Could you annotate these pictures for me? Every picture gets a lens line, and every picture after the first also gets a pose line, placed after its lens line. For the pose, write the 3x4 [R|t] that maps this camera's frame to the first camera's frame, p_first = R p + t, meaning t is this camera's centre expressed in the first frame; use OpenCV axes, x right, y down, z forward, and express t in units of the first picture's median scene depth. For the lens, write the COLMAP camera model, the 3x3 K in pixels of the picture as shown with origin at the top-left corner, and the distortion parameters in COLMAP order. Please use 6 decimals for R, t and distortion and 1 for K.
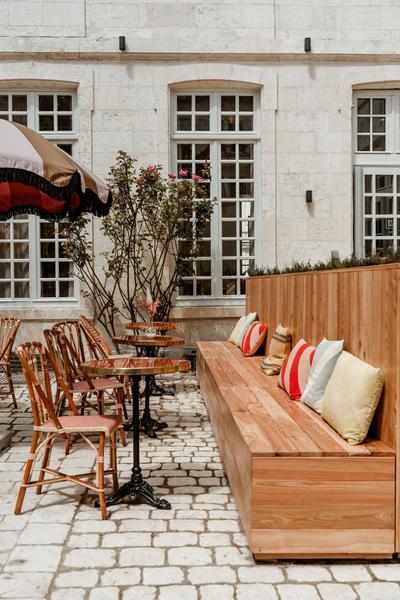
lens RADIAL K [[748.1, 0, 201.1], [0, 748.1, 301.6], [0, 0, 1]] dist [0.014848, 0.000000]
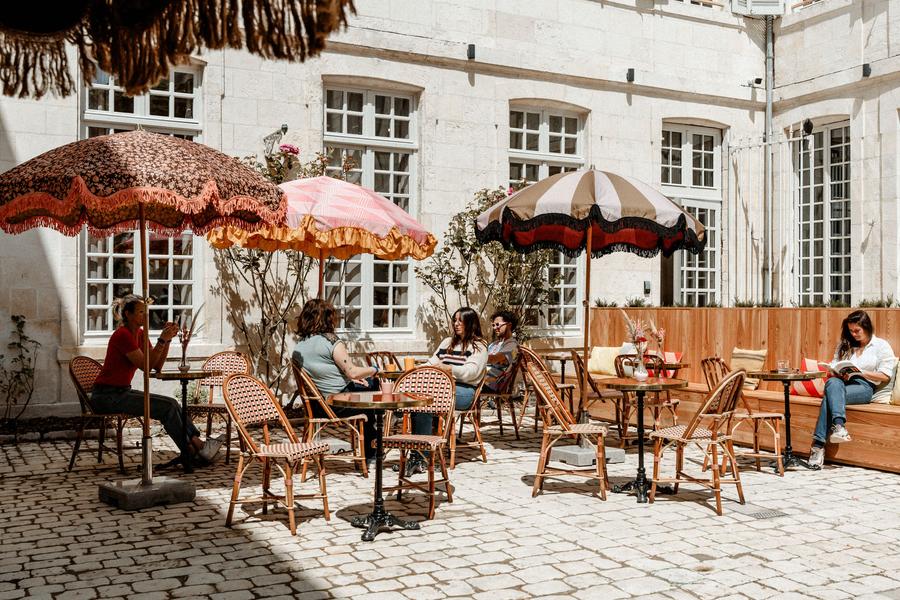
lens RADIAL K [[952.5, 0, 449.9], [0, 952.5, 301.3], [0, 0, 1]] dist [-0.009461, 0.000000]
pose [[0.897023, 0.009380, 0.441884, -0.620458], [0.007275, 0.999326, -0.035981, 0.004412], [-0.441924, 0.035490, 0.896350, -0.023284]]
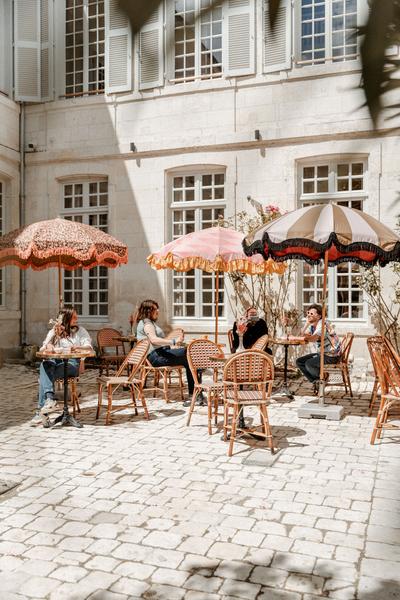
lens RADIAL K [[559.9, 0, 200.2], [0, 559.9, 296.2], [0, 0, 1]] dist [0.062196, 0.000000]
pose [[0.937286, 0.002273, -0.348554, 0.396072], [-0.017688, 0.999001, -0.041049, -0.001330], [0.348112, 0.044640, 0.936389, 0.007955]]
